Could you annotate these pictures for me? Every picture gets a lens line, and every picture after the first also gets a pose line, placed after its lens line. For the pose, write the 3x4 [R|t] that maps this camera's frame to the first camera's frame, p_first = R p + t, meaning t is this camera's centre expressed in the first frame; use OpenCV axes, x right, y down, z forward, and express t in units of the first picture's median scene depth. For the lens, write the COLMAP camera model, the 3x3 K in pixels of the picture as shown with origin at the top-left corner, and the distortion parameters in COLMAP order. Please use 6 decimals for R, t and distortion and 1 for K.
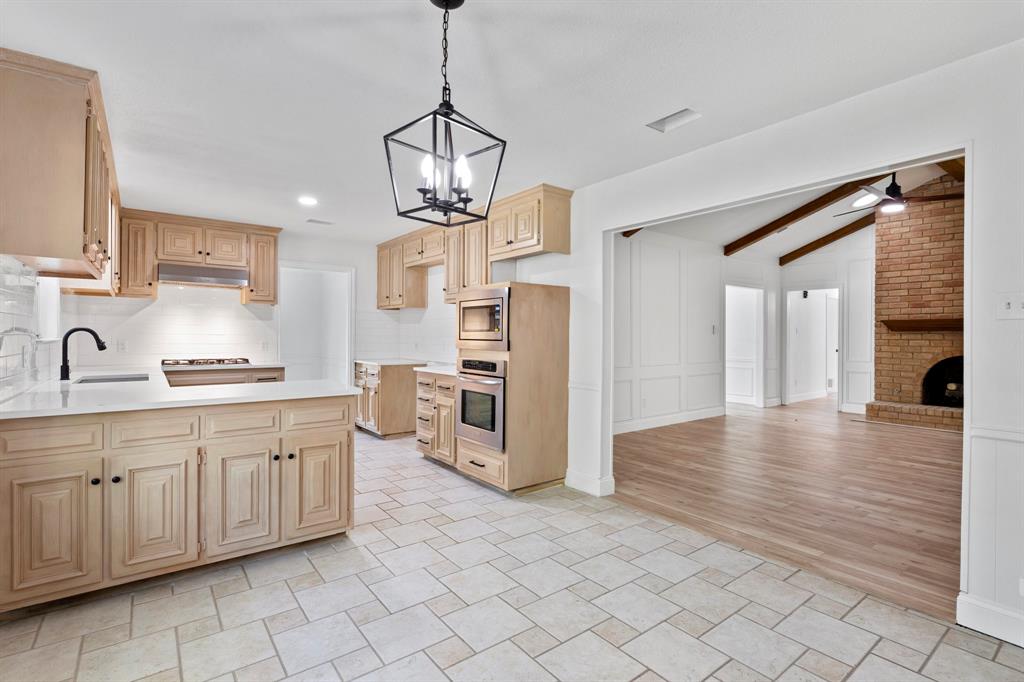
lens RADIAL K [[485.4, 0, 512.0], [0, 485.4, 341.0], [0, 0, 1]] dist [0.001886, 0.000200]
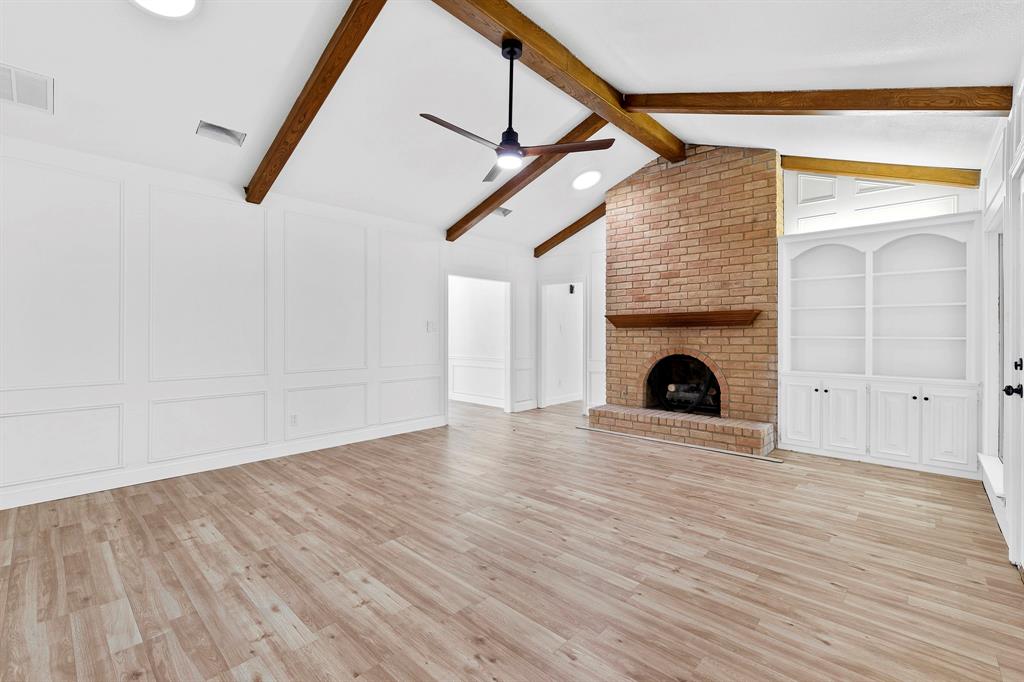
lens RADIAL K [[440.6, 0, 513.0], [0, 440.6, 336.2], [0, 0, 1]] dist [-0.000114, 0.000071]
pose [[0.985659, -0.005097, 0.168672, 0.448028], [0.006157, 0.999964, -0.005764, -0.000601], [-0.168637, 0.006720, 0.985655, 0.220490]]
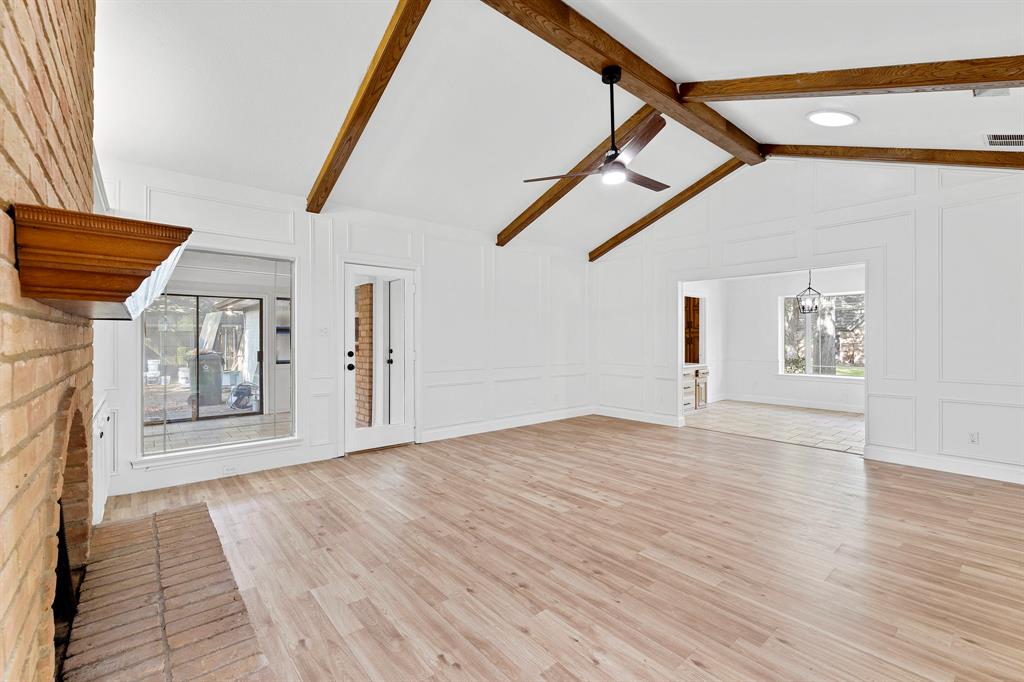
lens RADIAL K [[440.6, 0, 513.0], [0, 440.6, 336.2], [0, 0, 1]] dist [-0.000114, 0.000071]
pose [[-0.998286, -0.004864, -0.058319, 0.655387], [-0.005041, 0.999983, 0.002894, -0.009498], [0.058304, 0.003183, -0.998294, 1.125390]]
